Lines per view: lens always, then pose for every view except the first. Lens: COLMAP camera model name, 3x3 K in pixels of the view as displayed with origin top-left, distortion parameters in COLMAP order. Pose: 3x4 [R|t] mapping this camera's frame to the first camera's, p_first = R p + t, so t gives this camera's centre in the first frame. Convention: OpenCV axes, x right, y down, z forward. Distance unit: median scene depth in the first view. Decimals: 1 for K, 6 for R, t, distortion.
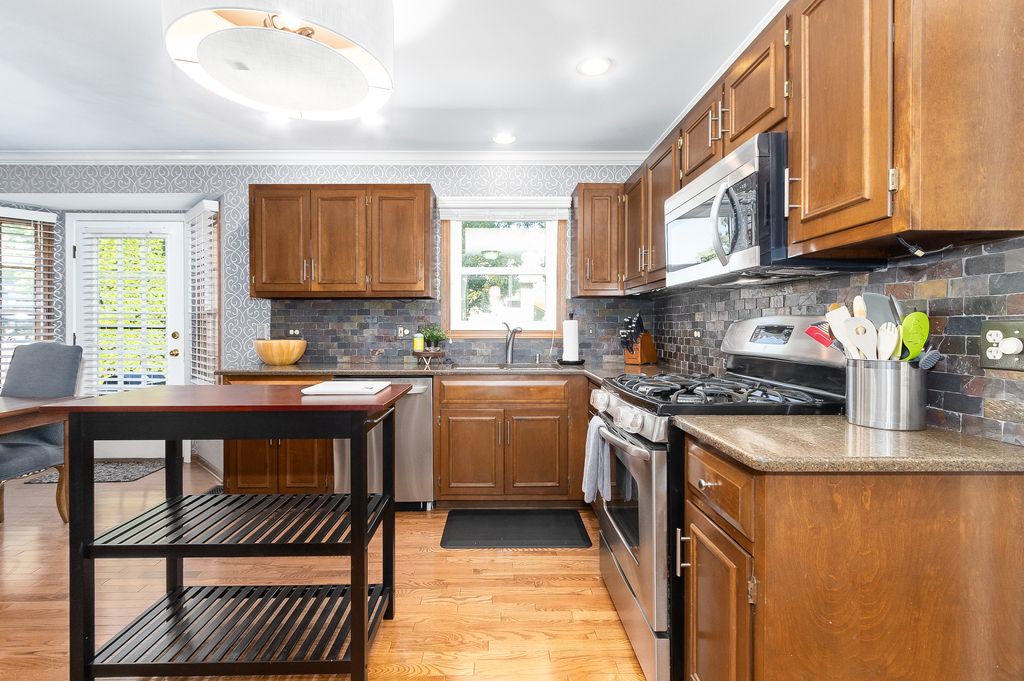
lens RADIAL K [[471.4, 0, 506.8], [0, 471.4, 327.7], [0, 0, 1]] dist [-0.001745, -0.000089]
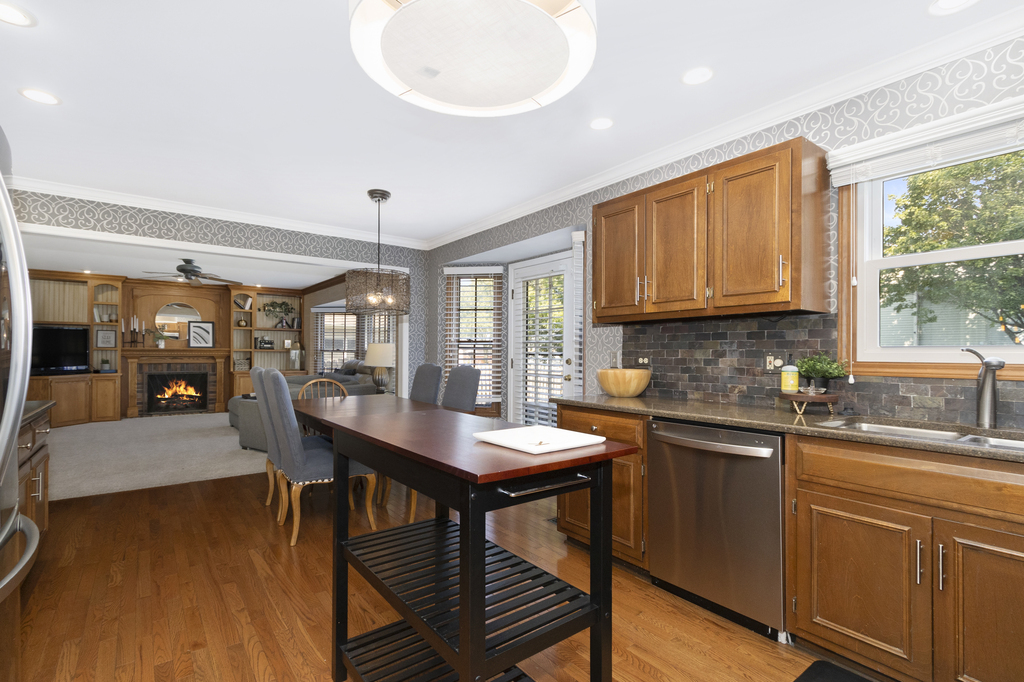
lens RADIAL K [[480.5, 0, 496.2], [0, 480.5, 347.8], [0, 0, 1]] dist [0.003373, 0.000201]
pose [[0.581478, -0.006267, -0.813538, 0.123502], [-0.004510, 0.999930, -0.010926, -0.003807], [0.813549, 0.010022, 0.581409, 0.256664]]
